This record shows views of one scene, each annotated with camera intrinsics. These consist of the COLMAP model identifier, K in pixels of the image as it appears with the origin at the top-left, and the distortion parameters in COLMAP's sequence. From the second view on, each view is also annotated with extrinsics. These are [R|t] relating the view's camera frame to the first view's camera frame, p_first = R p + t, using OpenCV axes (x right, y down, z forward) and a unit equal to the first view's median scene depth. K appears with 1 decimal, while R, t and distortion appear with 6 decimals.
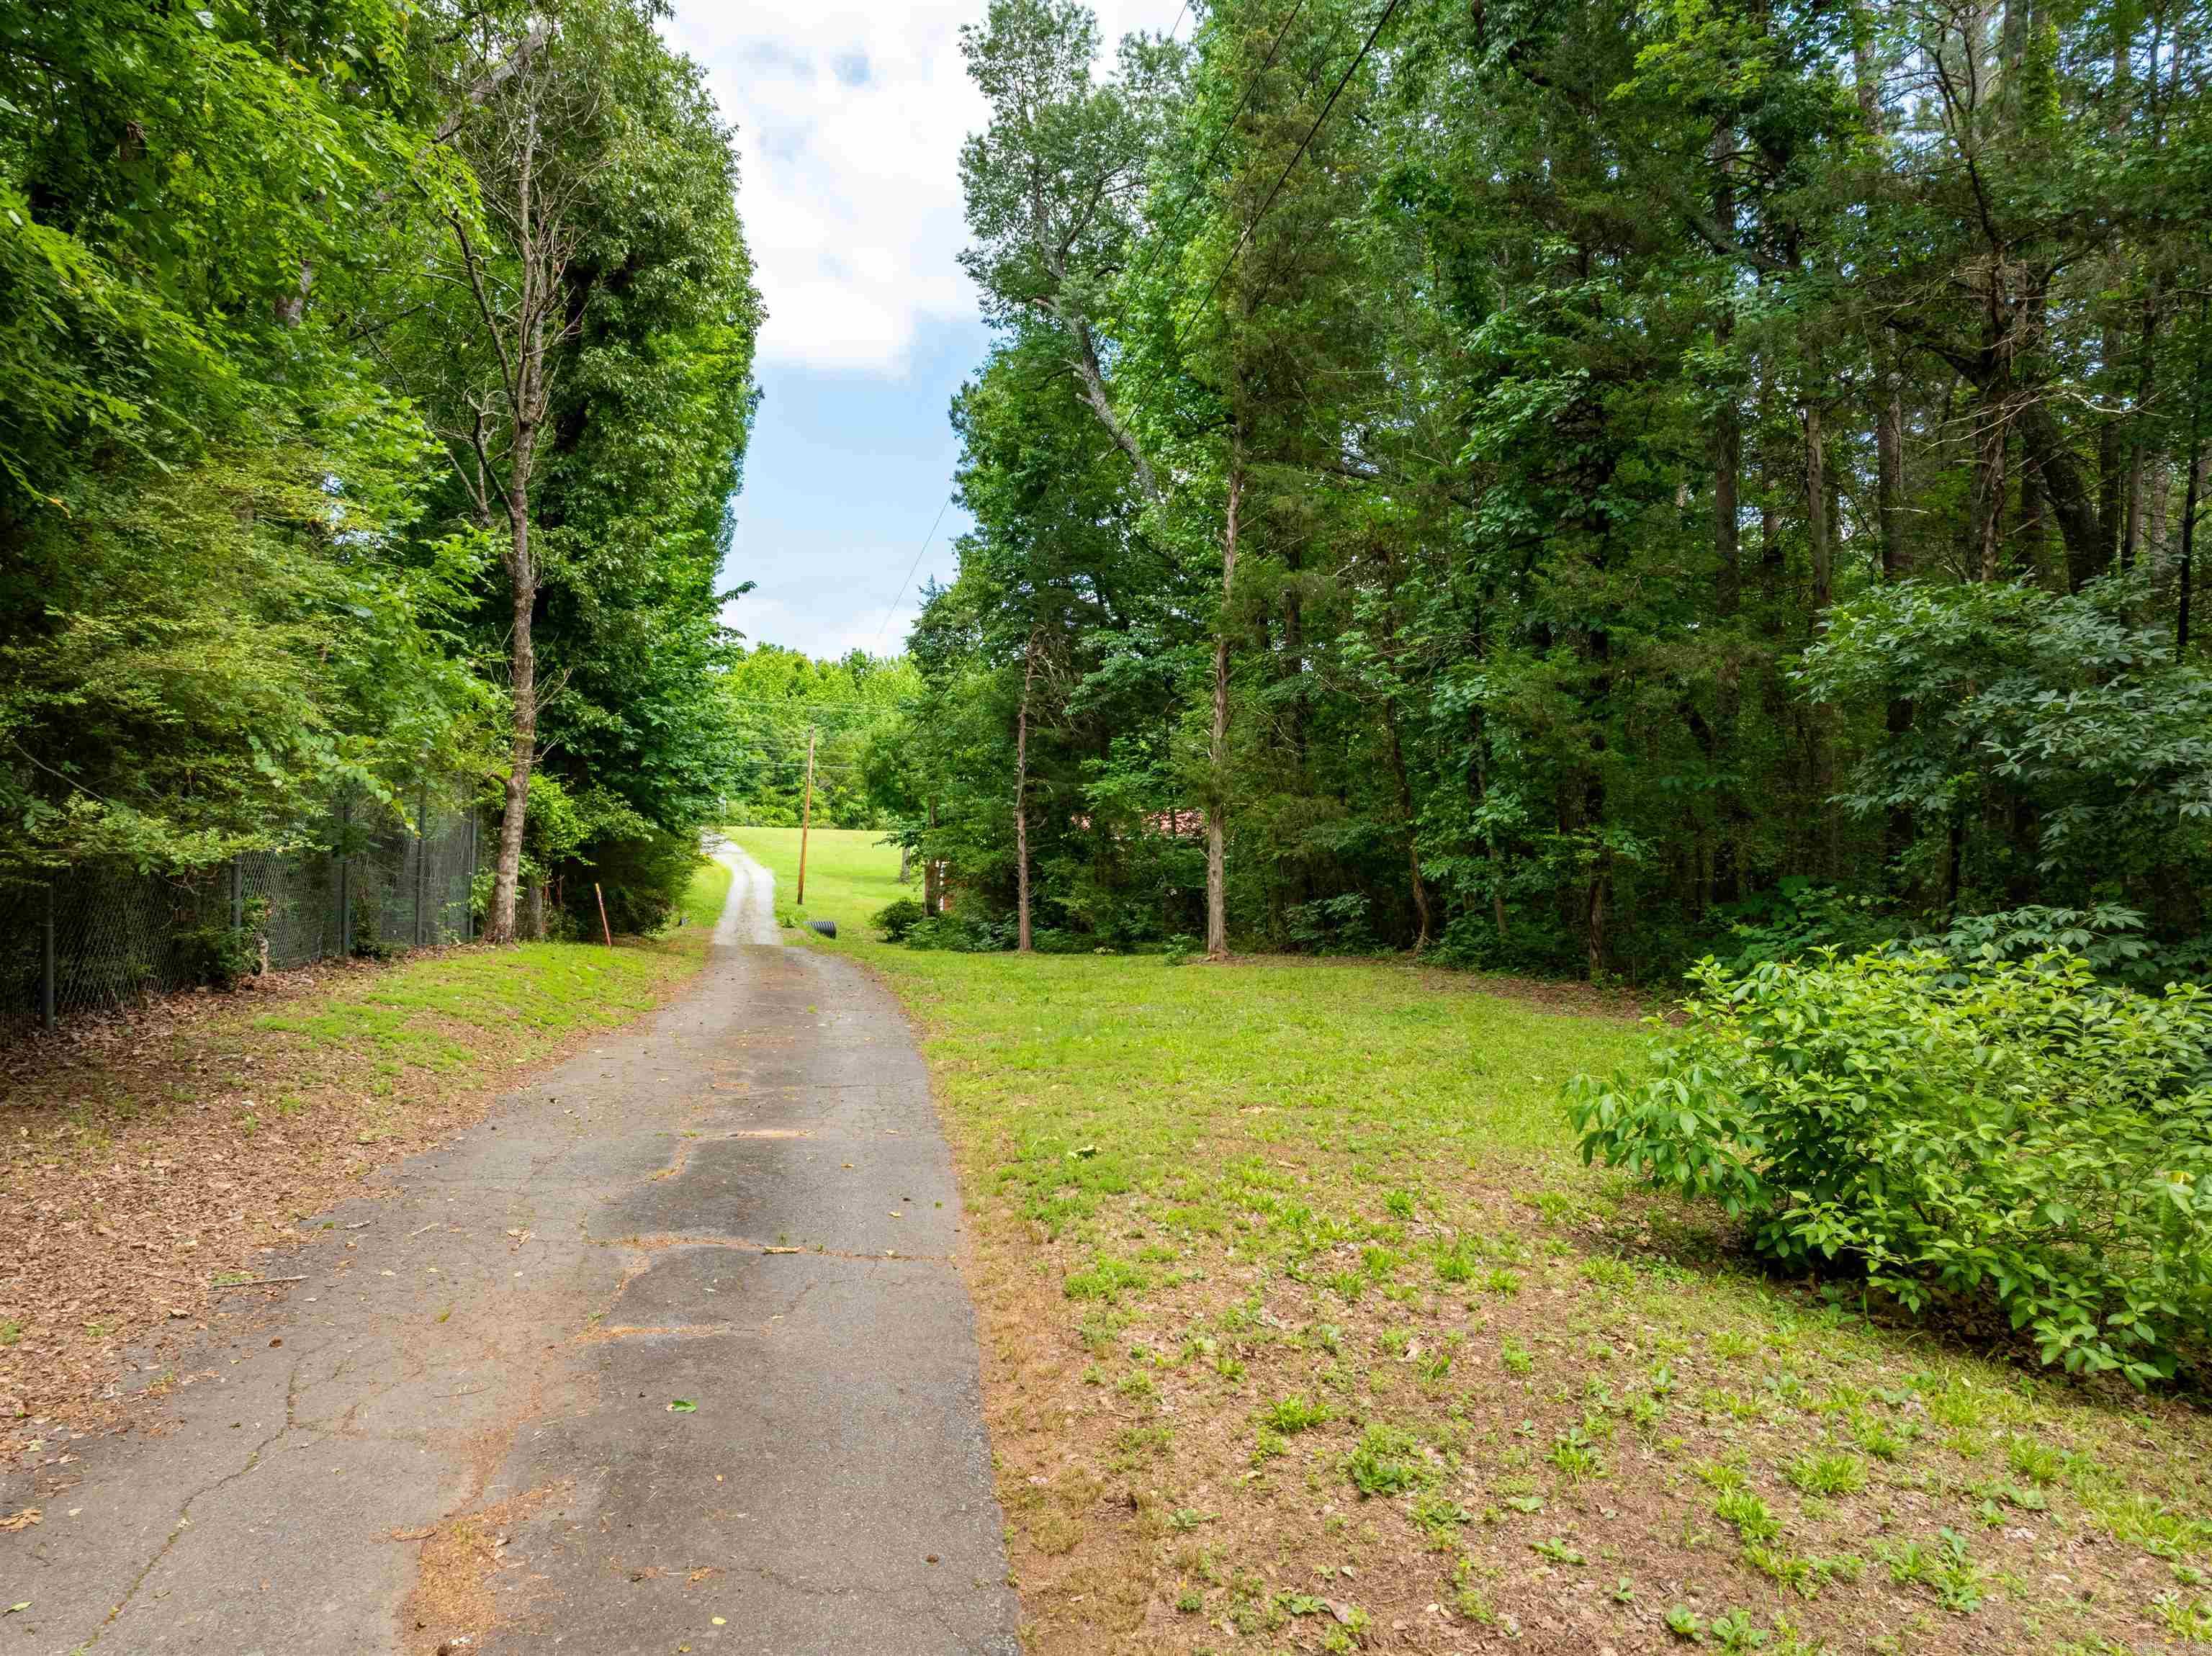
lens RADIAL K [[1531.9, 0, 1106.0], [0, 1531.9, 828.0], [0, 0, 1]] dist [-0.044860, 0.032737]
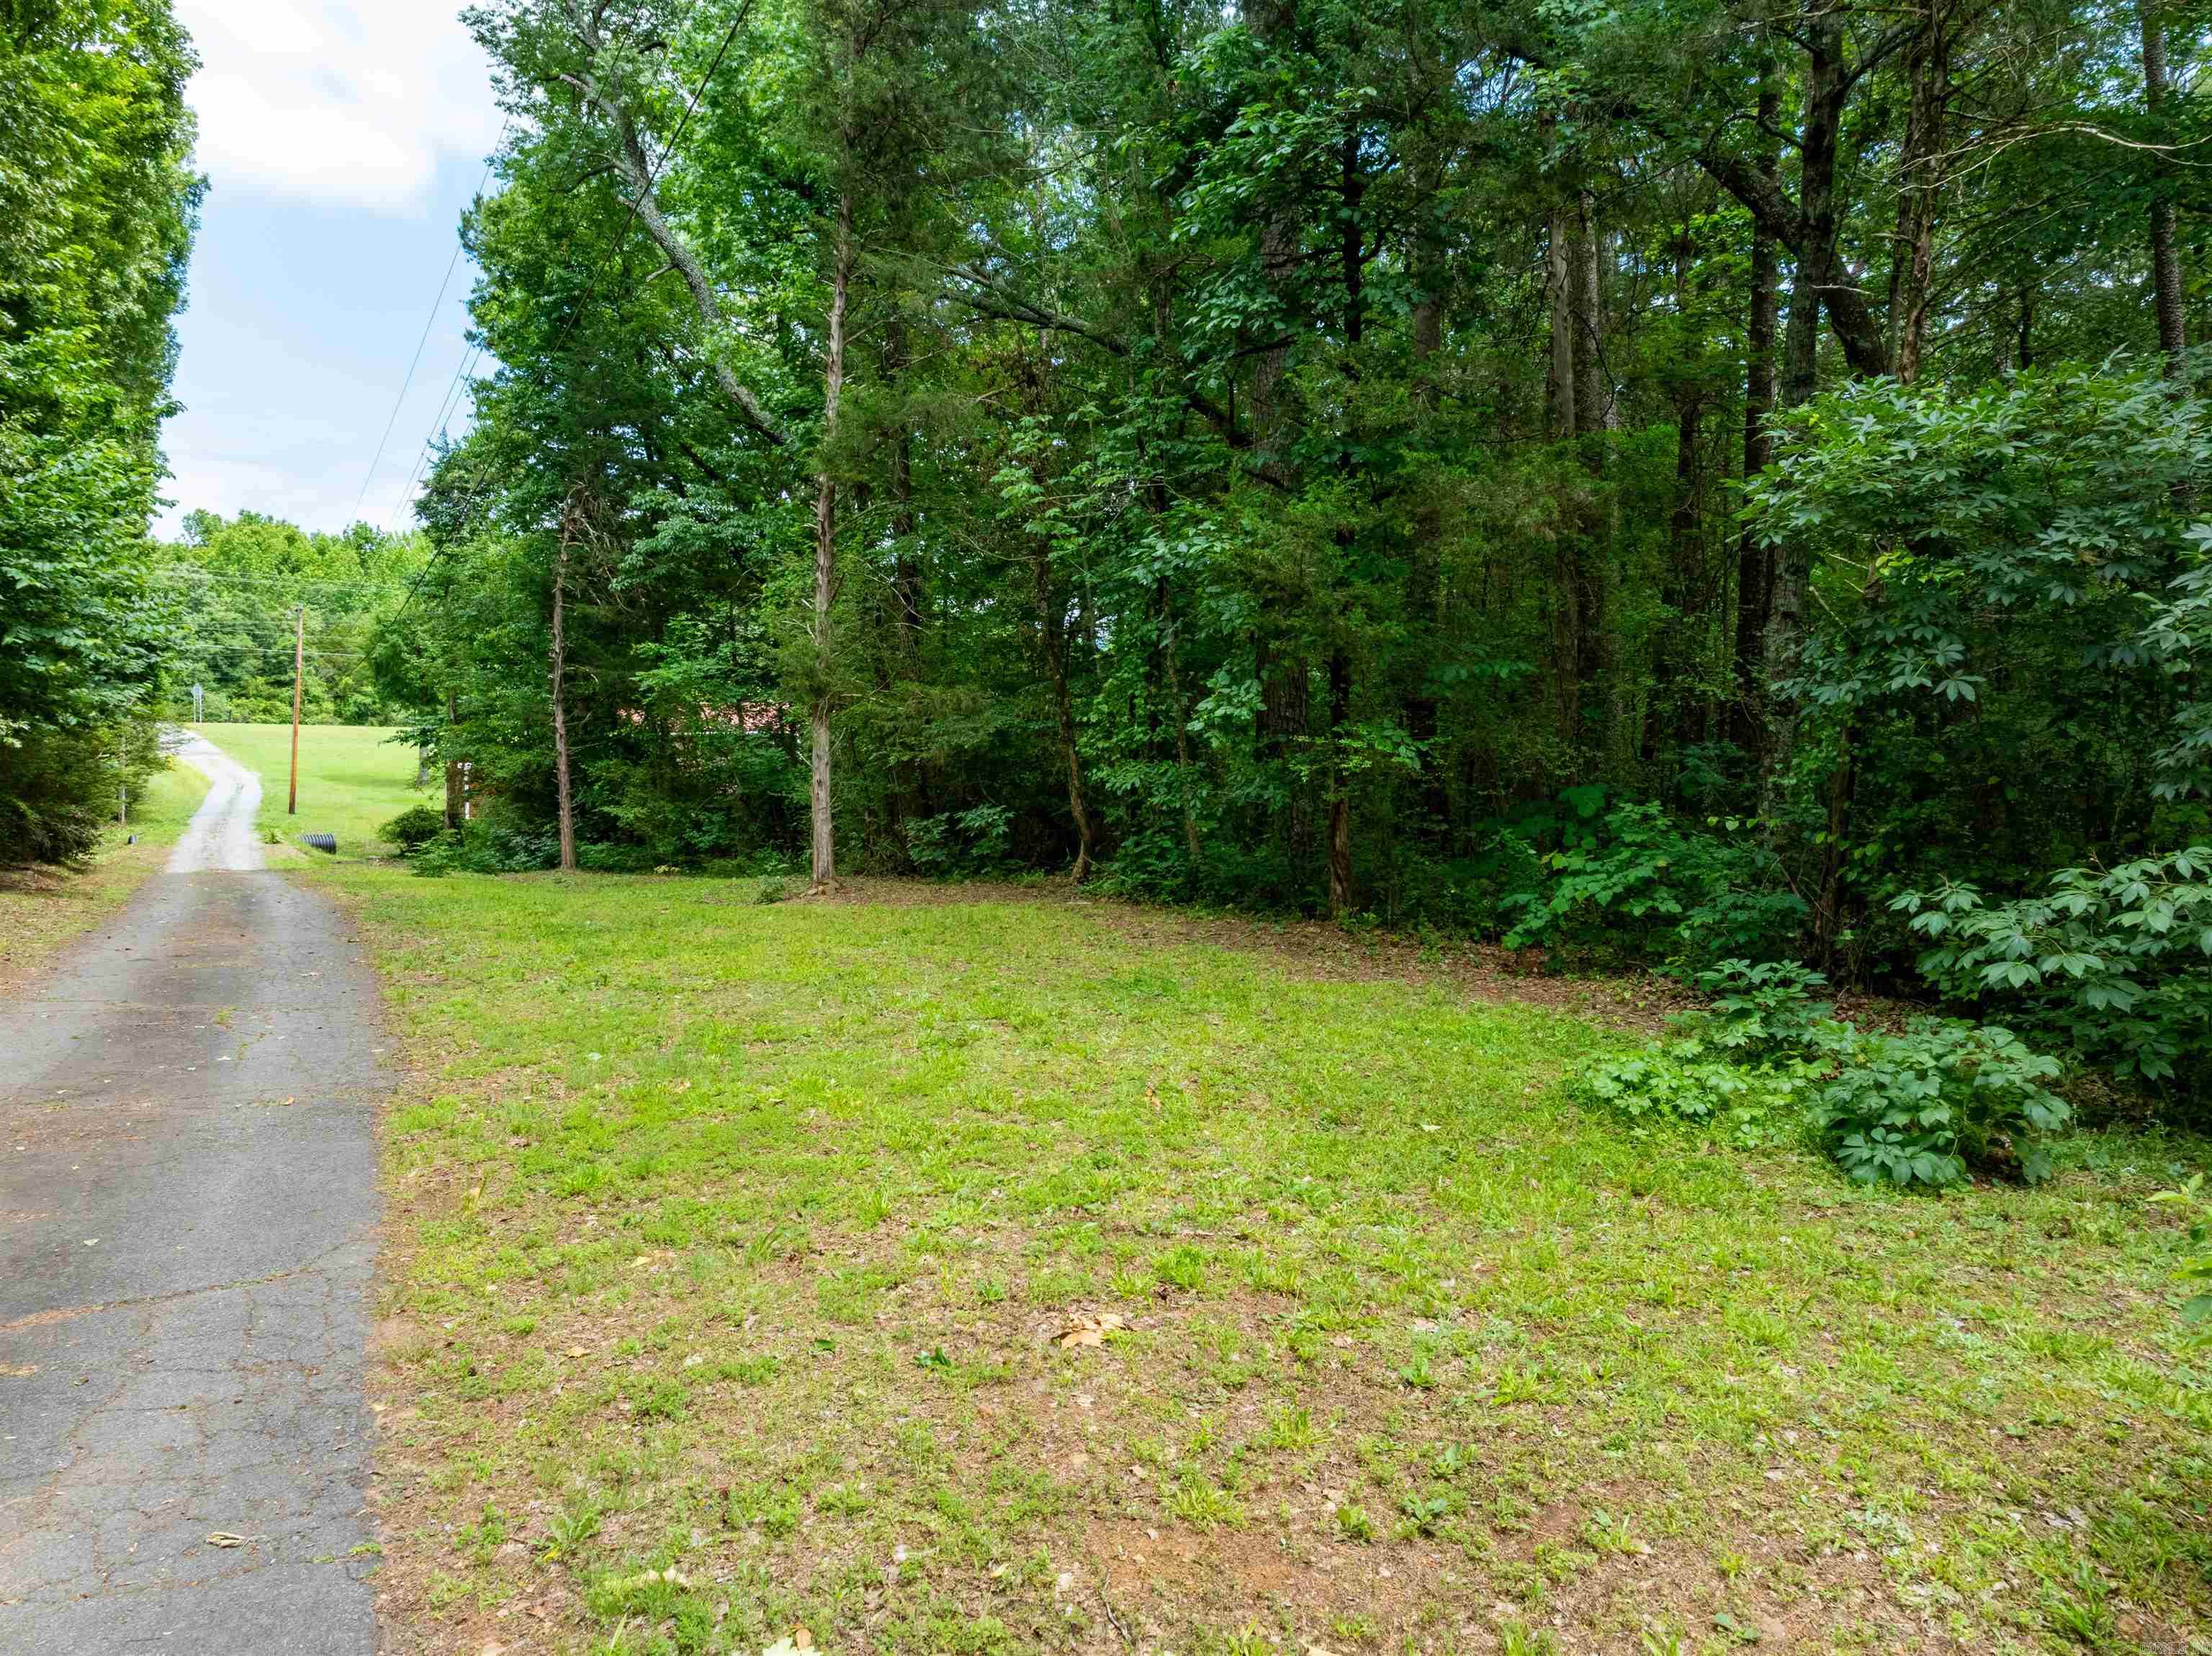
lens RADIAL K [[1531.9, 0, 1106.0], [0, 1531.9, 828.0], [0, 0, 1]] dist [-0.044860, 0.032737]
pose [[0.958870, -0.022239, 0.282972, -0.005342], [0.002449, 0.997537, 0.070099, -0.001122], [-0.283834, -0.066523, 0.956563, 0.101517]]
